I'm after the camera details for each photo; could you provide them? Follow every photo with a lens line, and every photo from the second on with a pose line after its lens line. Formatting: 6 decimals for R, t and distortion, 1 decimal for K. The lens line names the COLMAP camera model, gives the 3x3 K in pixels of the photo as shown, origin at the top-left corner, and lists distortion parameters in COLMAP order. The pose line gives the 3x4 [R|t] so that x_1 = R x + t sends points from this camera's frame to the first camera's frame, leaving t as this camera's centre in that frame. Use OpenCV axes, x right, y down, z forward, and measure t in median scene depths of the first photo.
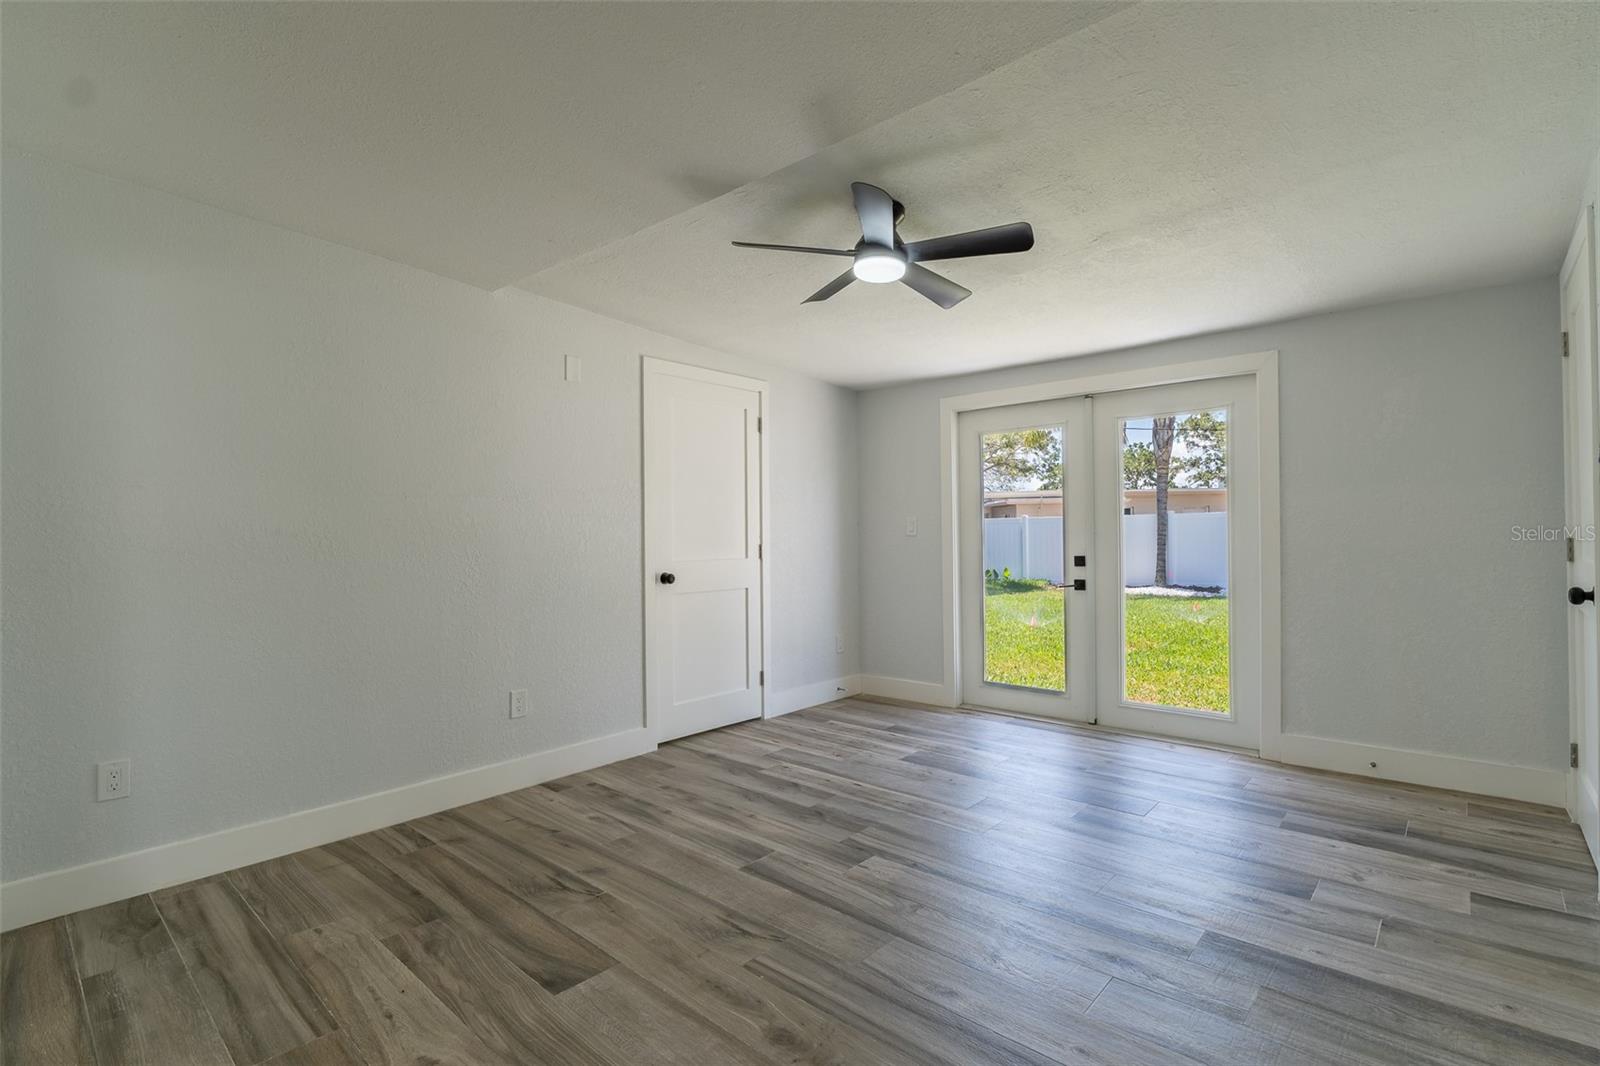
lens RADIAL K [[736.6, 0, 800.0], [0, 736.6, 533.0], [0, 0, 1]] dist [-0.007097, -0.000770]
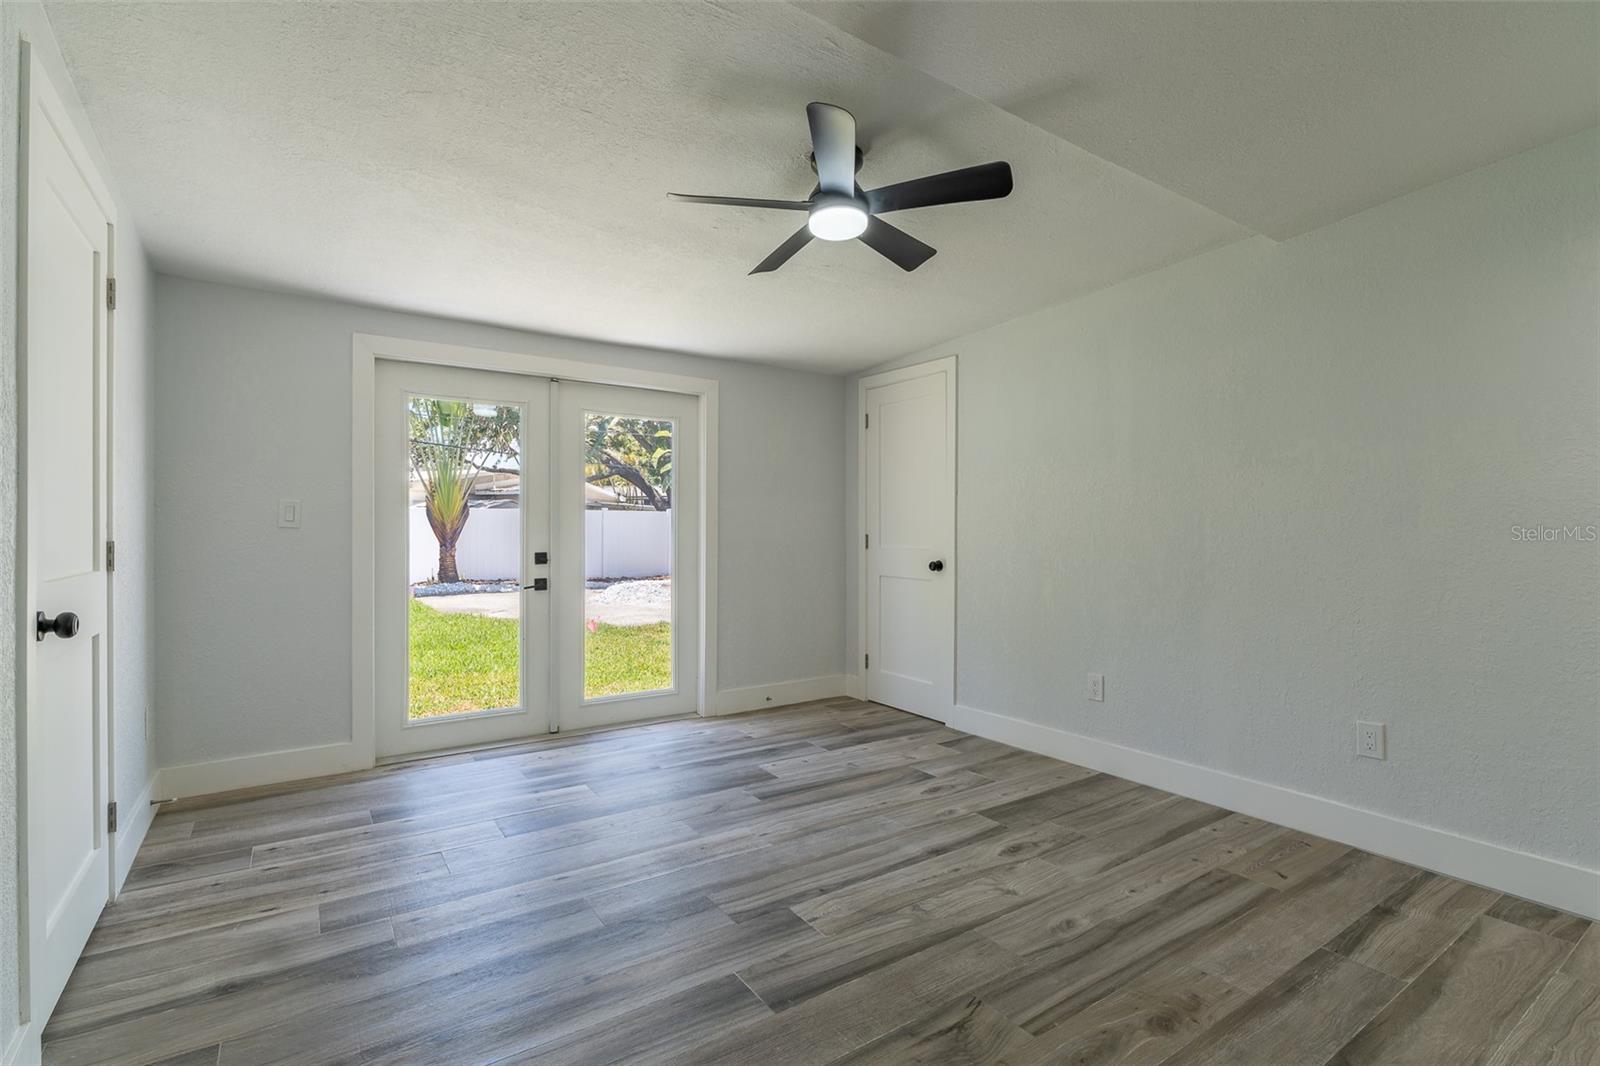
lens RADIAL K [[736.6, 0, 800.0], [0, 736.6, 533.0], [0, 0, 1]] dist [-0.007097, -0.000770]
pose [[0.250793, 0.007405, 0.968012, -0.564001], [-0.008063, 0.999952, -0.005561, 0.012652], [-0.968007, -0.006411, 0.250841, 0.618856]]
